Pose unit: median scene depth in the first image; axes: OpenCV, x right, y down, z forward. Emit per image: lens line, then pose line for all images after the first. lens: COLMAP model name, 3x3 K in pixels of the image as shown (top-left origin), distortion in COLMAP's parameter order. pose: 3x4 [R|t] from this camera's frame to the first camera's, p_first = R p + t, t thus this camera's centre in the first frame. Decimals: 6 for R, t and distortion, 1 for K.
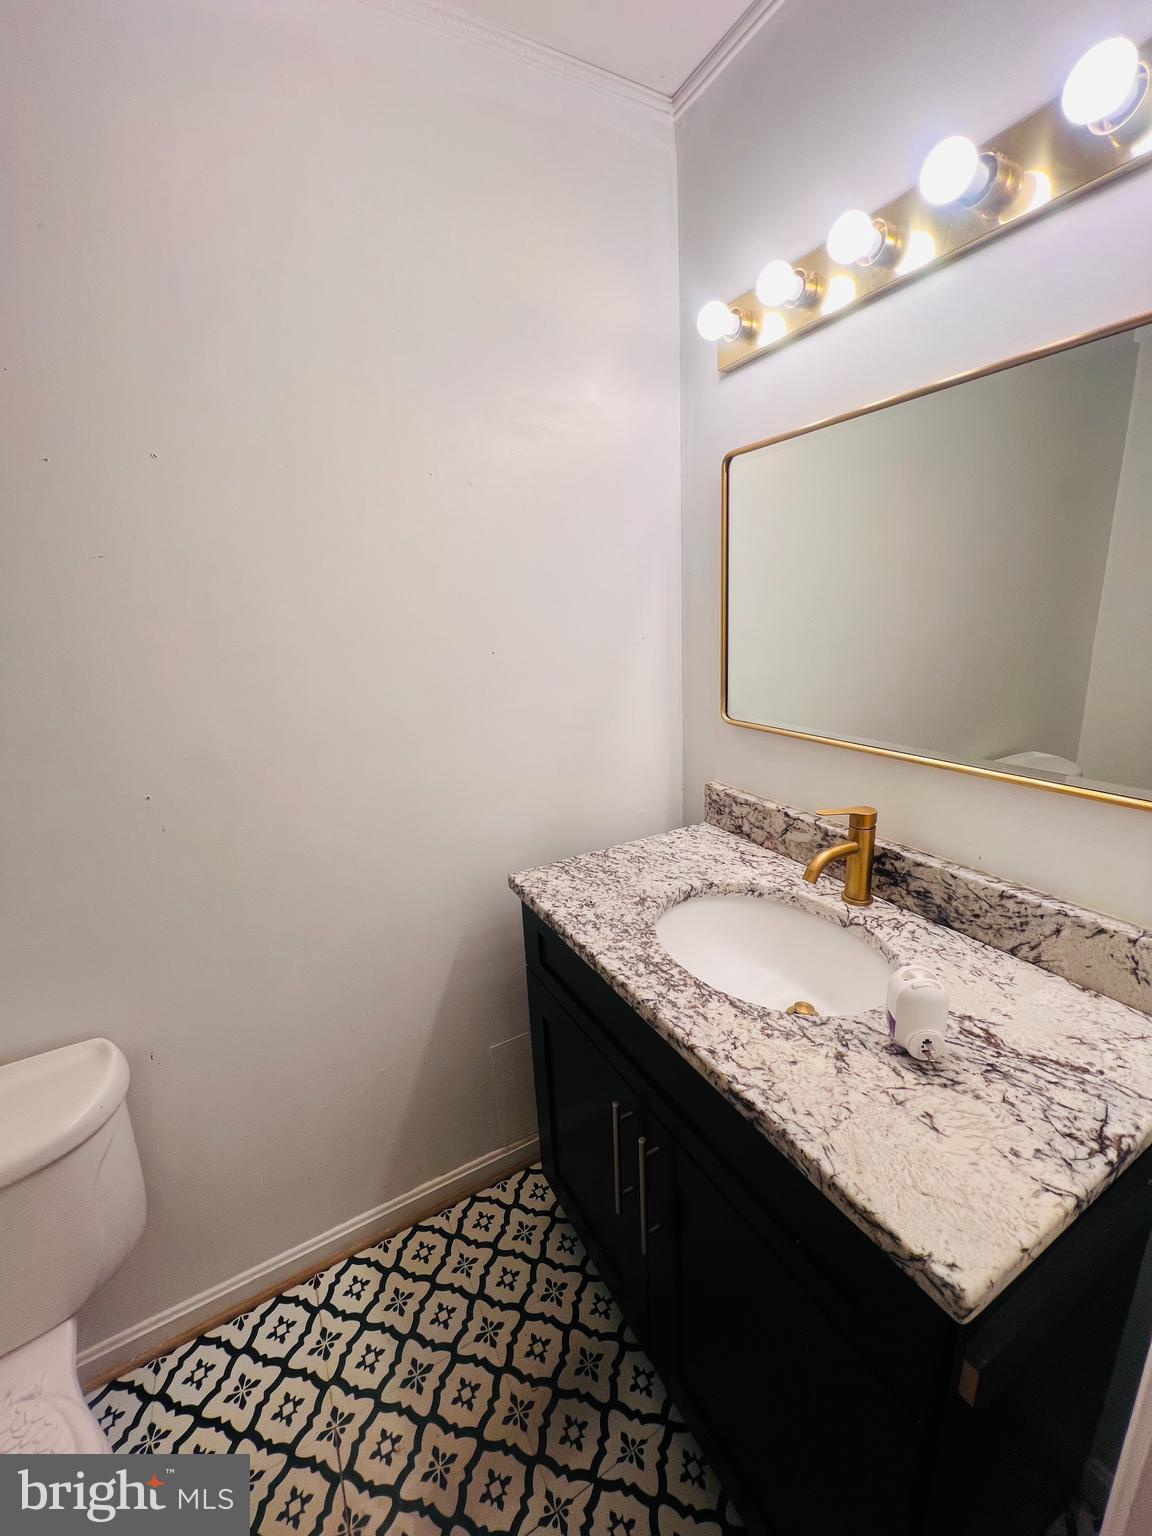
lens RADIAL K [[617.0, 0, 575.0], [0, 617.0, 768.7], [0, 0, 1]] dist [-0.002488, 0.000213]
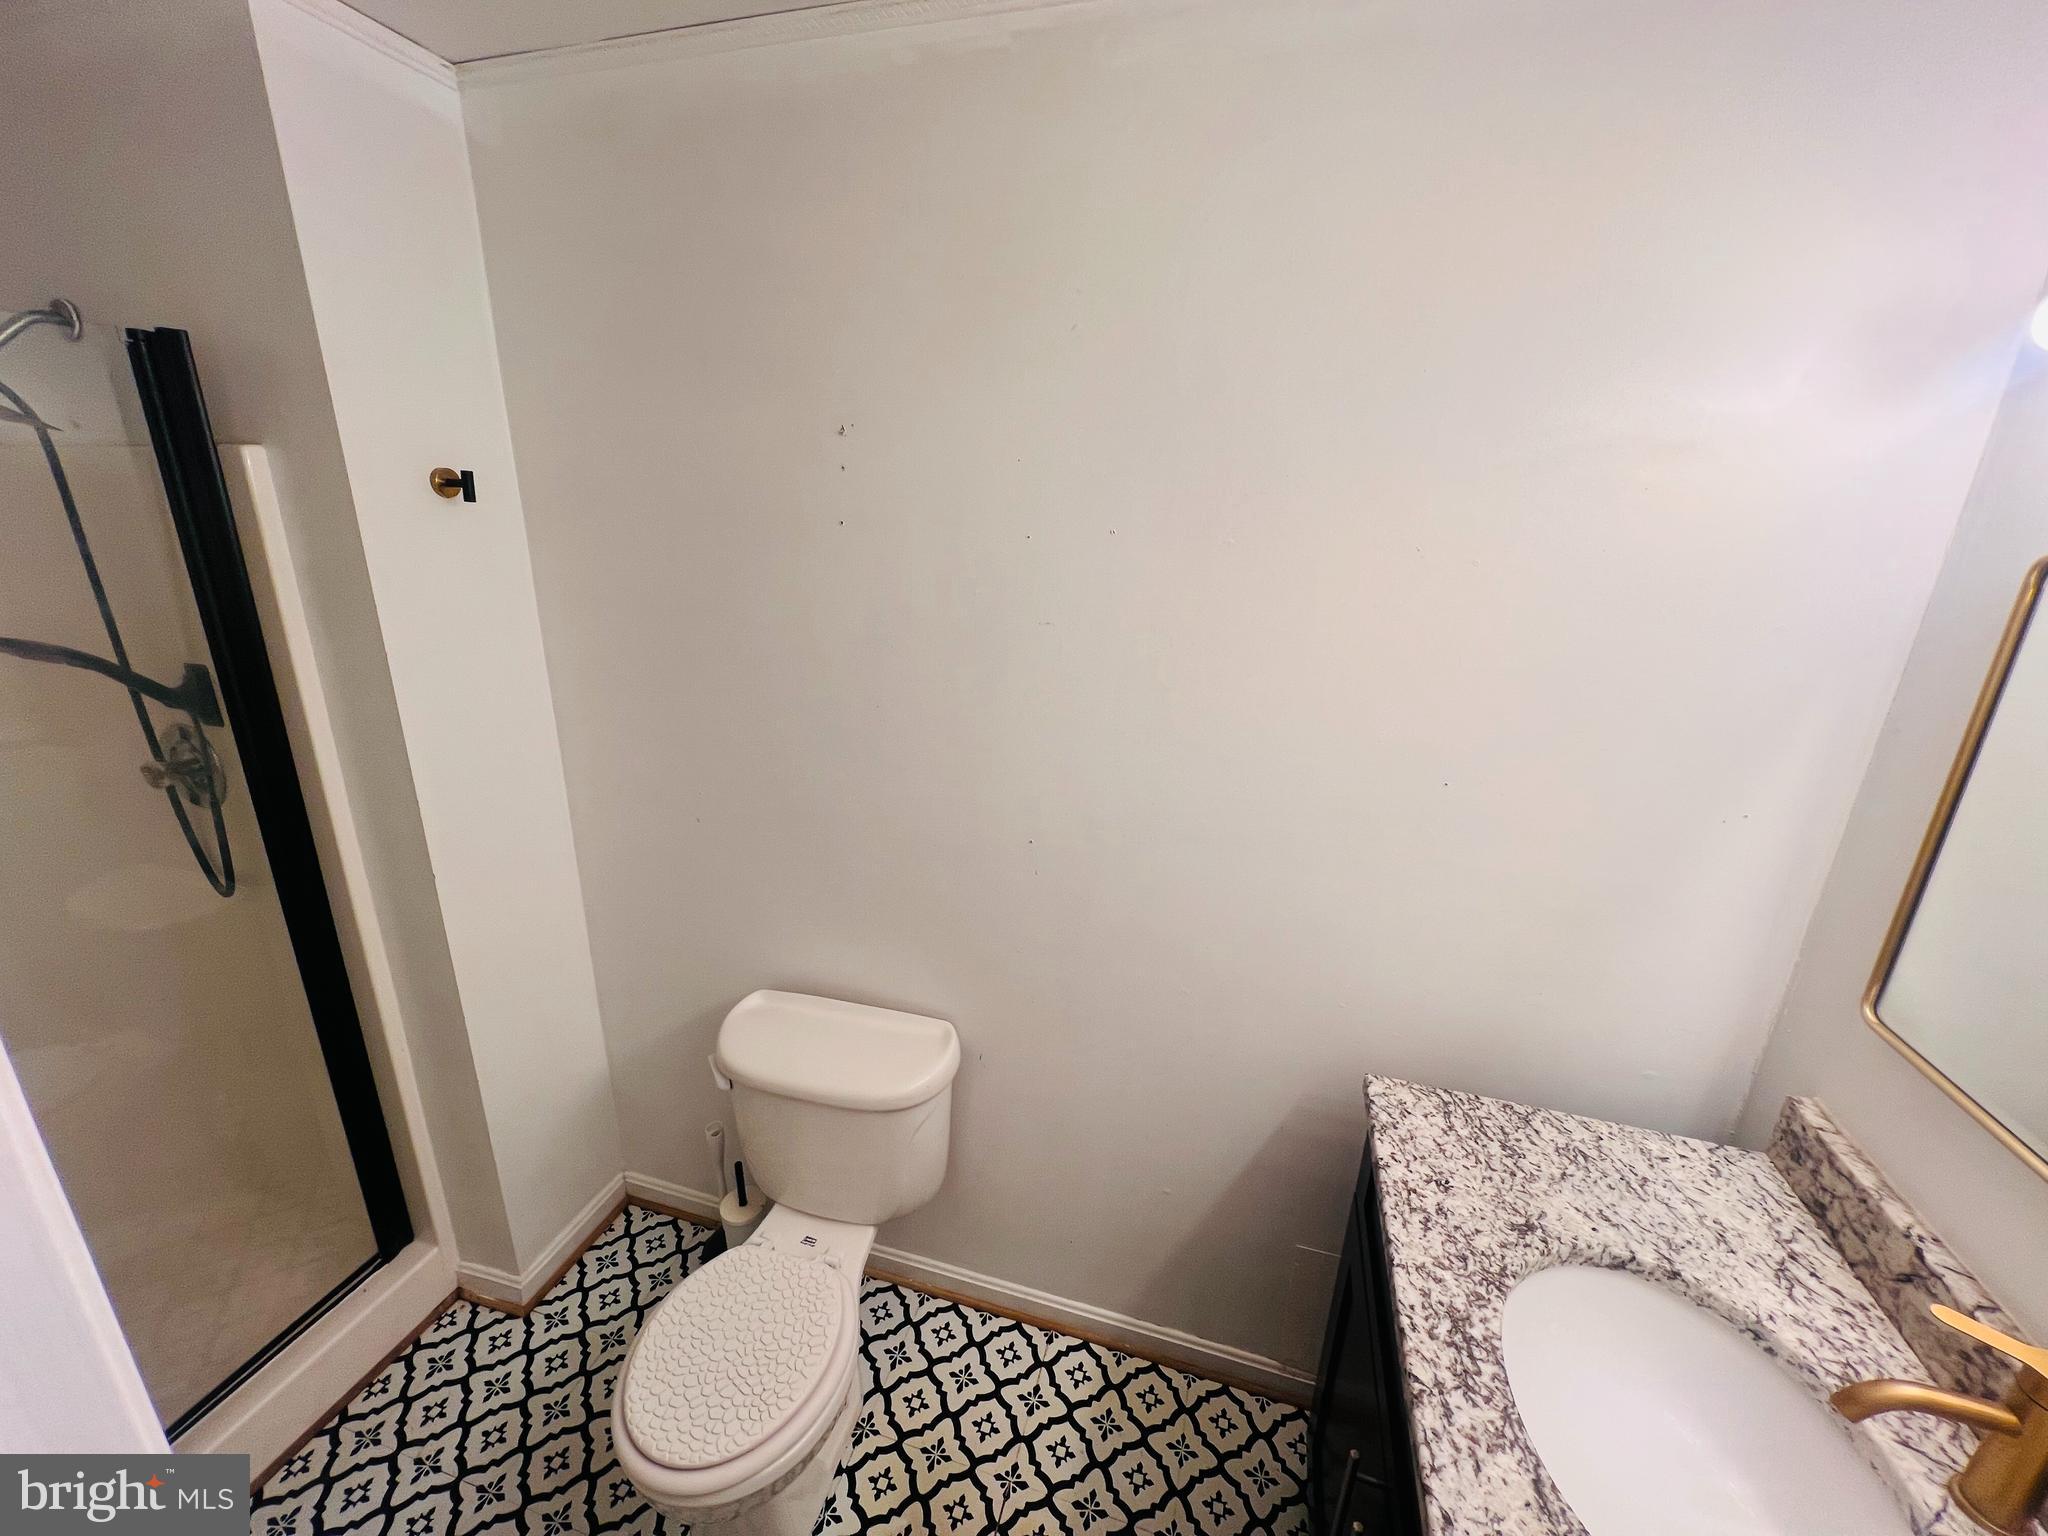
lens RADIAL K [[822.7, 0, 1021.0], [0, 822.7, 768.3], [0, 0, 1]] dist [-0.002488, 0.000213]
pose [[0.696005, 0.289538, -0.657073, 0.160769], [-0.249161, 0.955624, 0.157169, -0.253329], [0.673421, 0.054327, 0.737260, -0.048409]]
